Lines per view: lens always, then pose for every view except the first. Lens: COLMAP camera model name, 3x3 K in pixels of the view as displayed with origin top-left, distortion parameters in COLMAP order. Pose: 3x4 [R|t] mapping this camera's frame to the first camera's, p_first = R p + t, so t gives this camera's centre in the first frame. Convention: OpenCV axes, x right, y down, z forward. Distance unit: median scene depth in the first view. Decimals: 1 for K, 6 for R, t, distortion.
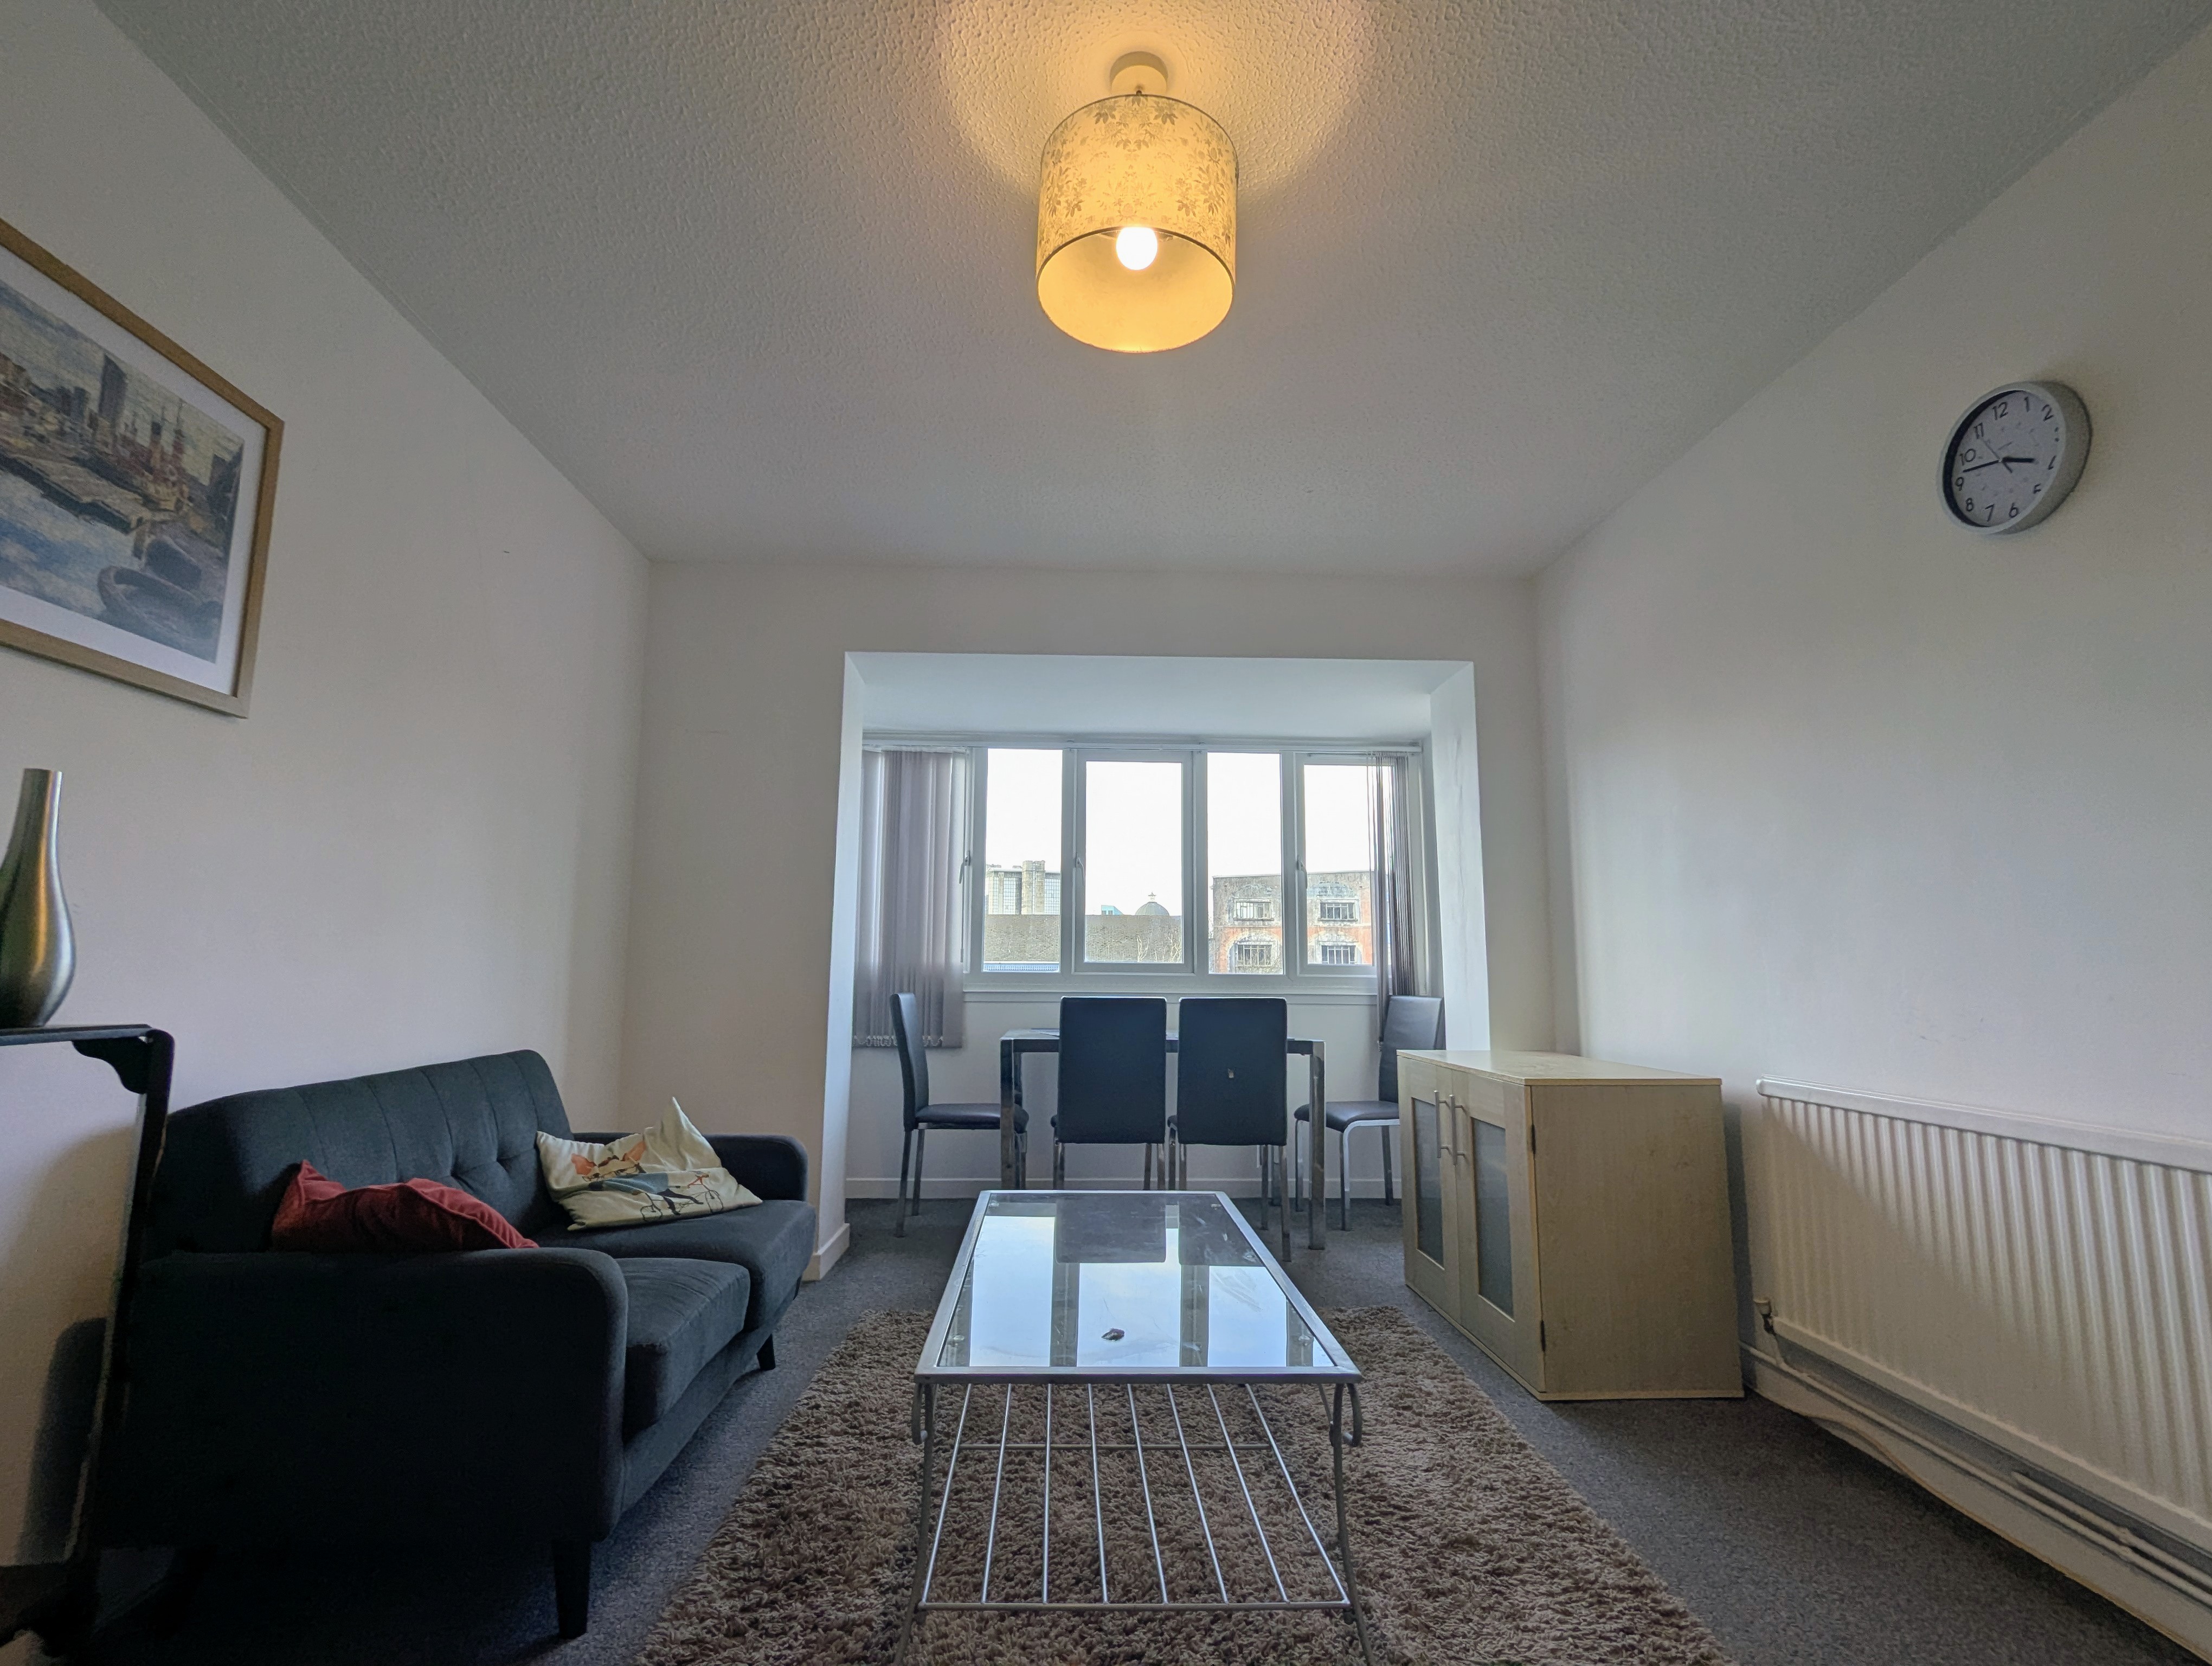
lens RADIAL K [[1066.5, 0, 1111.7], [0, 1066.5, 827.1], [0, 0, 1]] dist [0.004336, -0.000342]
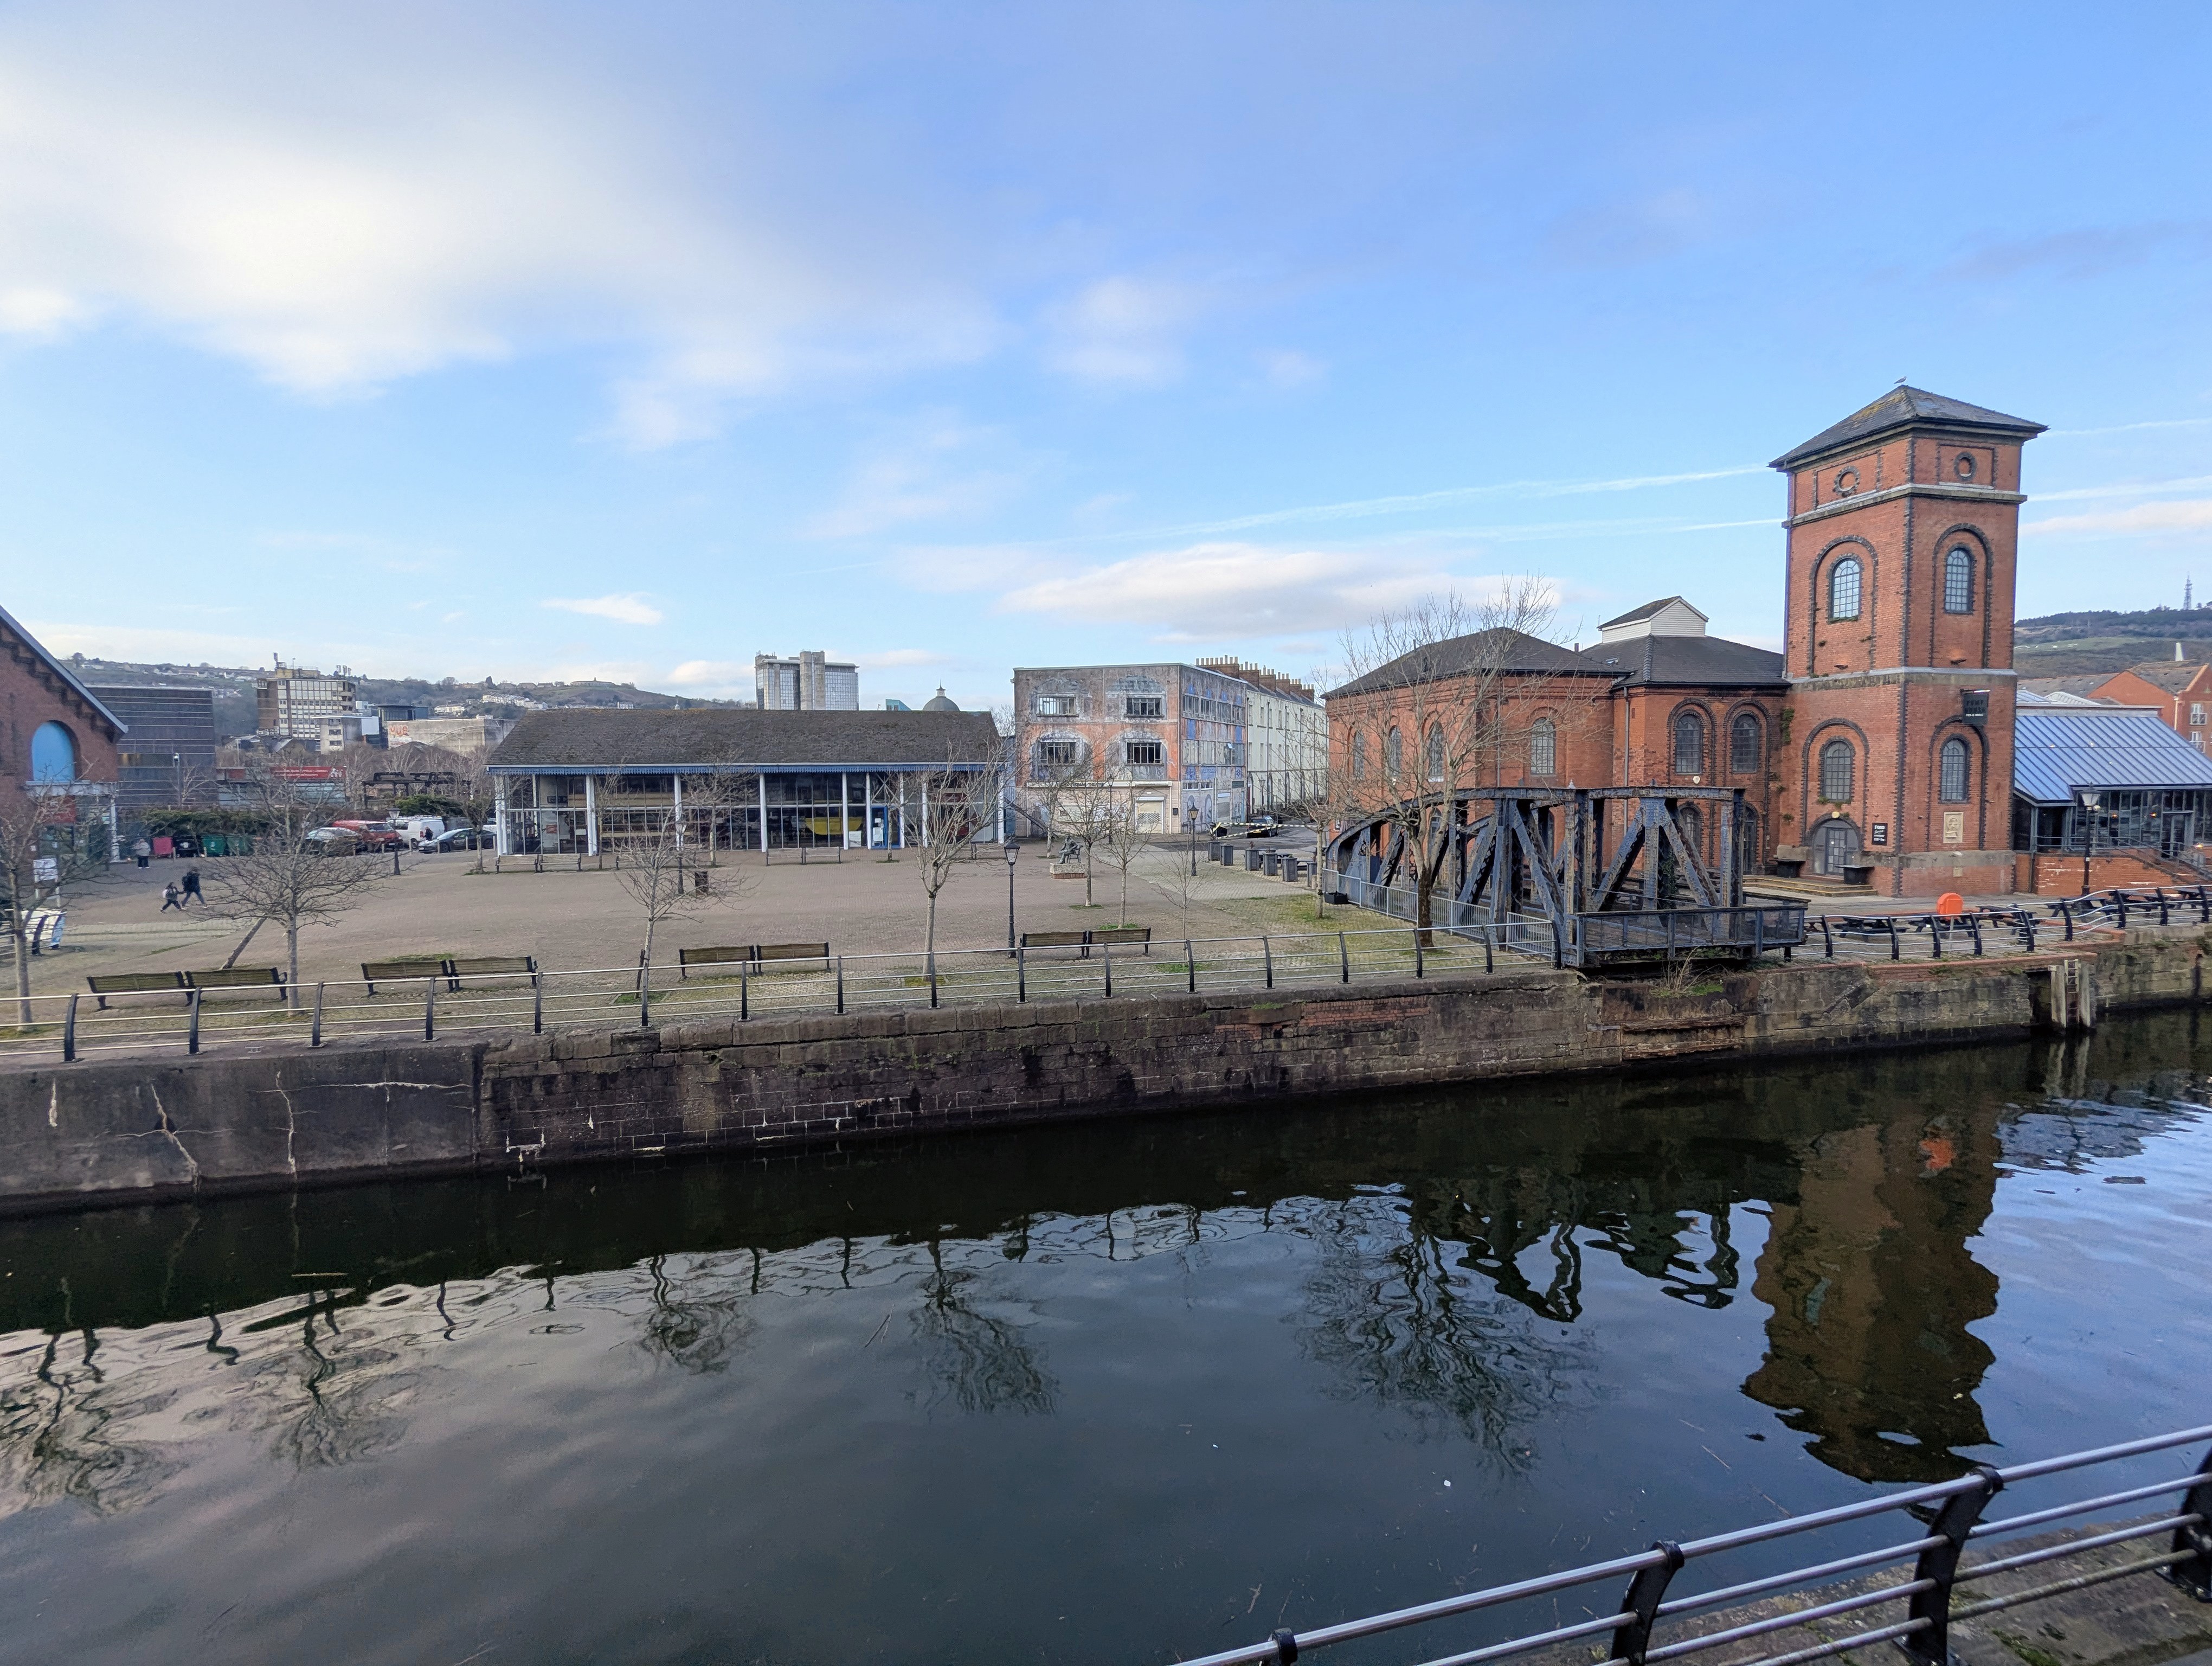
lens RADIAL K [[1066.5, 0, 1105.9], [0, 1066.5, 839.2], [0, 0, 1]] dist [0.004336, -0.000342]
pose [[0.981548, -0.023471, 0.189772, -0.065947], [-0.015283, 0.979634, 0.200208, 0.065486], [-0.190606, -0.199414, 0.961199, 0.973531]]
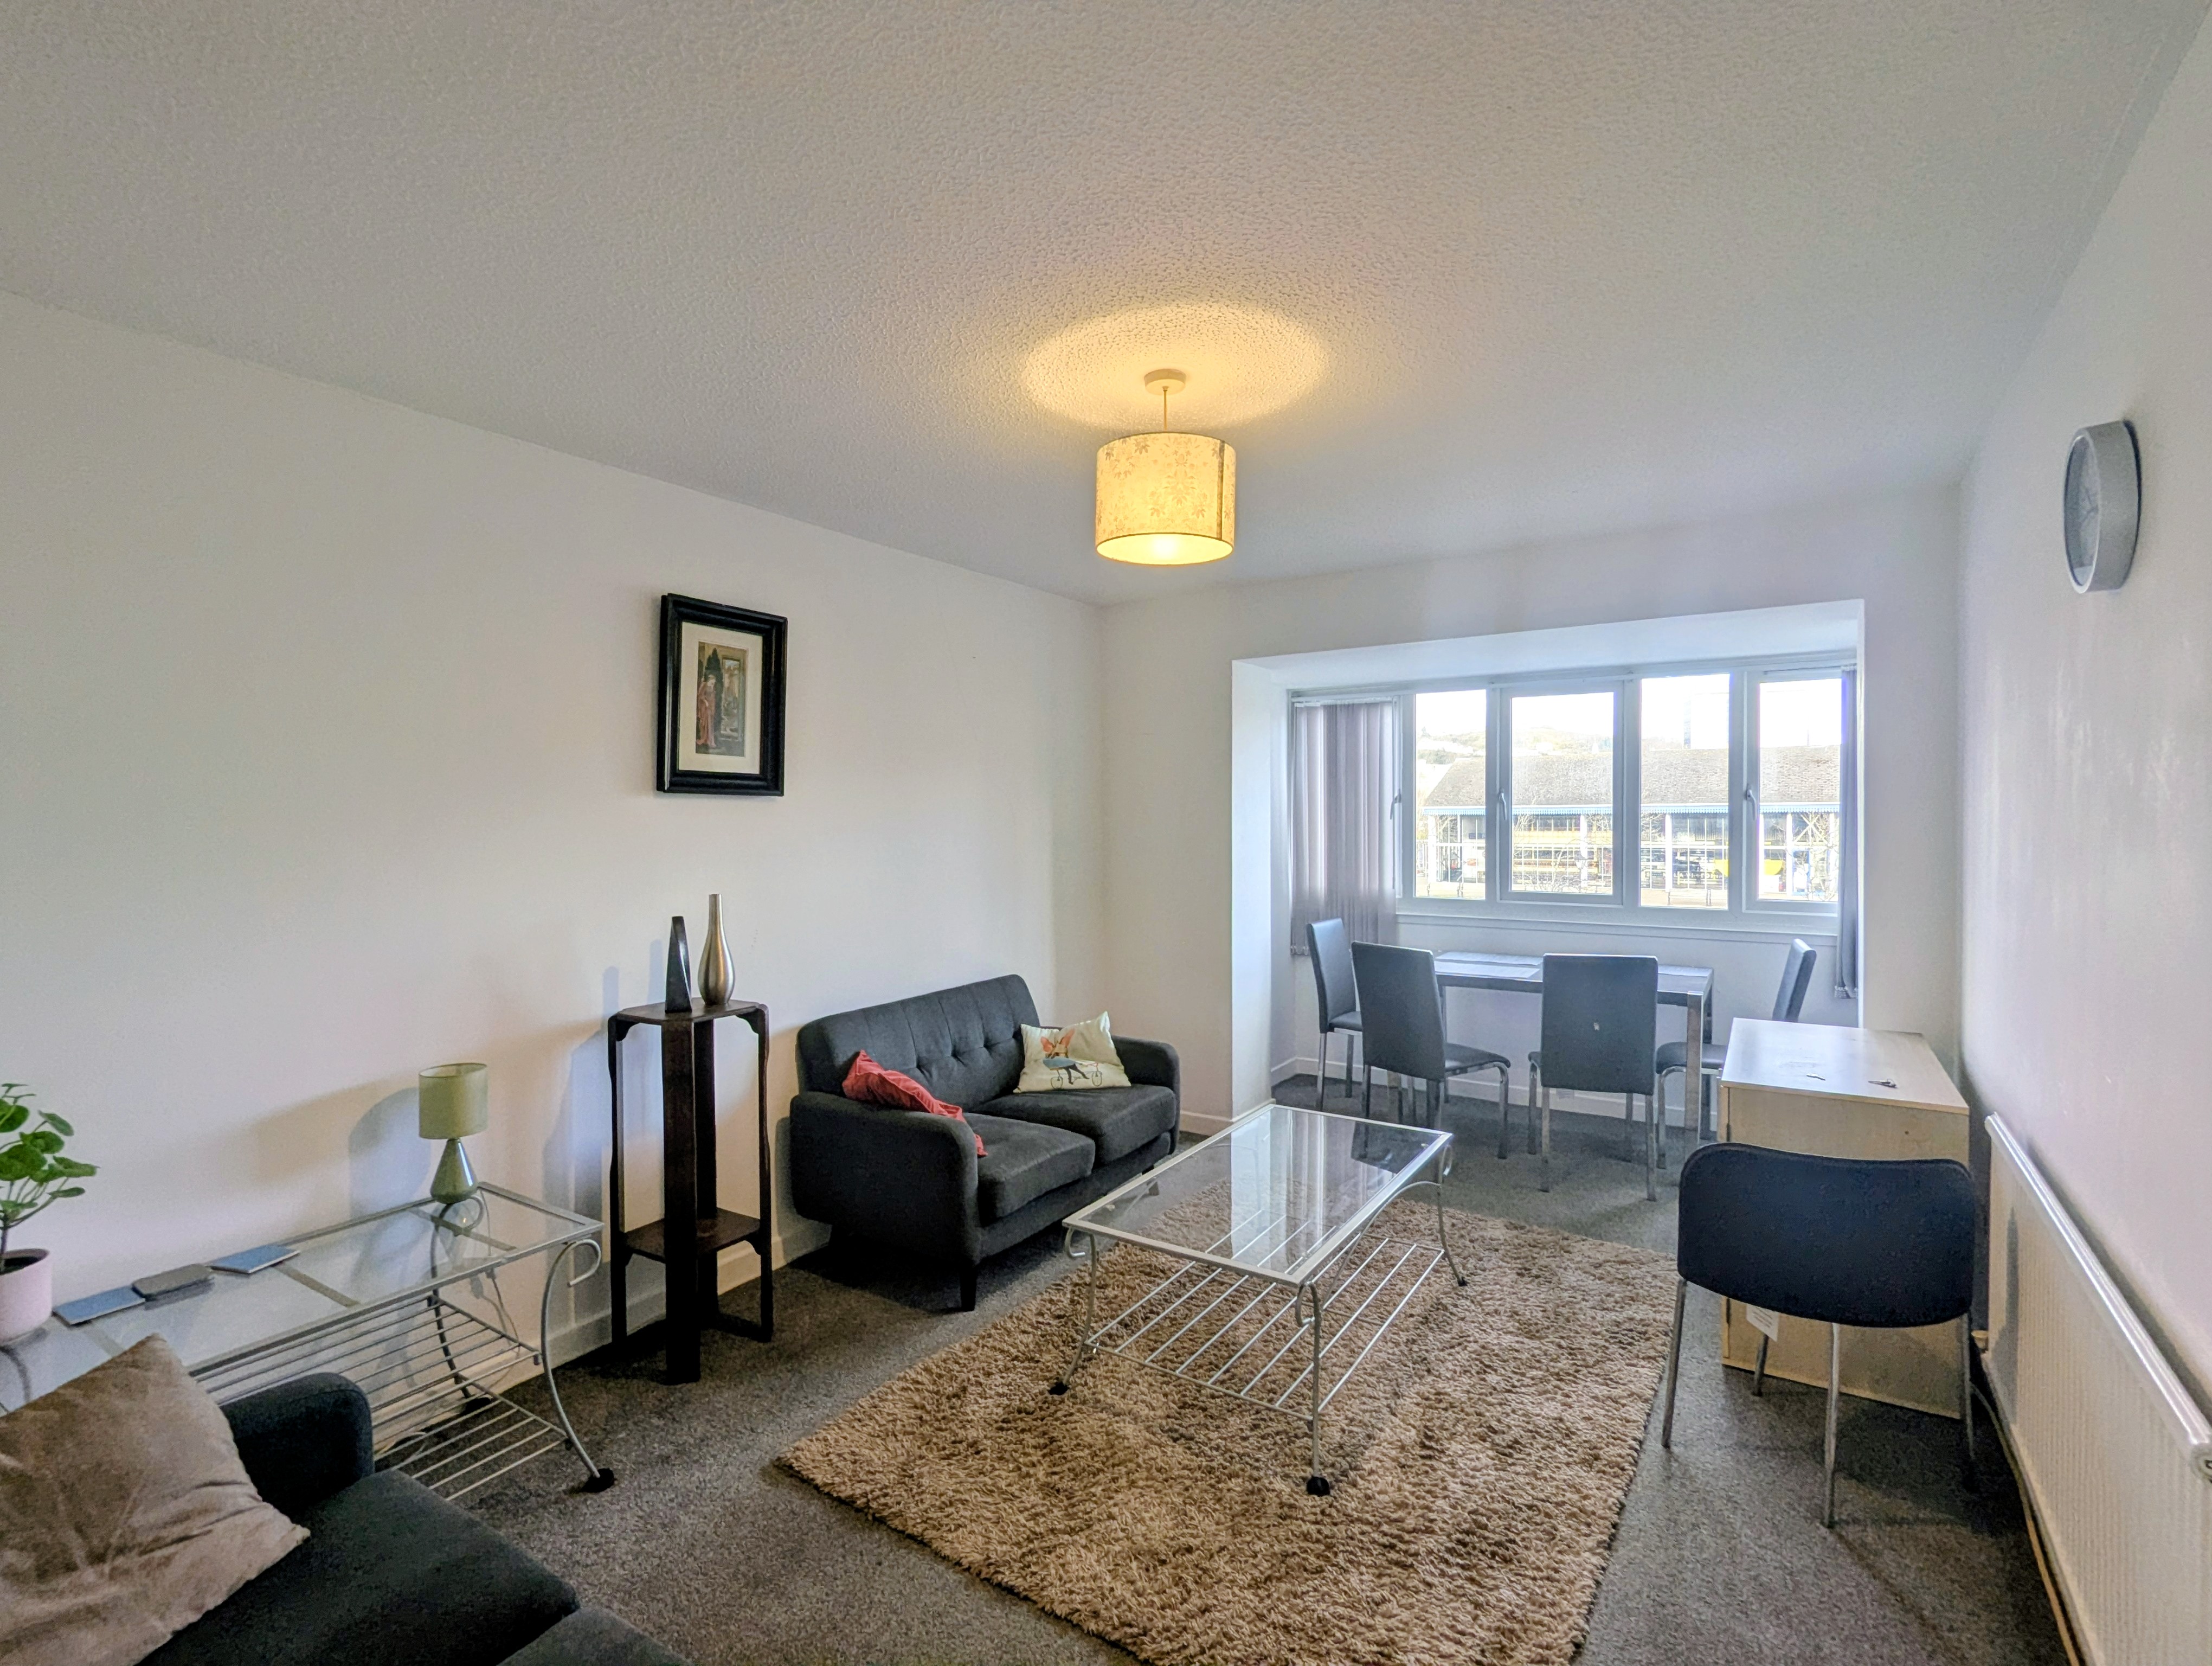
lens RADIAL K [[1066.5, 0, 1090.5], [0, 1066.5, 827.6], [0, 0, 1]] dist [0.004336, -0.000342]
pose [[0.806945, -0.003918, -0.590614, 0.272981], [0.092880, 0.988378, 0.120343, -0.106007], [0.583279, -0.151967, 0.797930, -0.092400]]
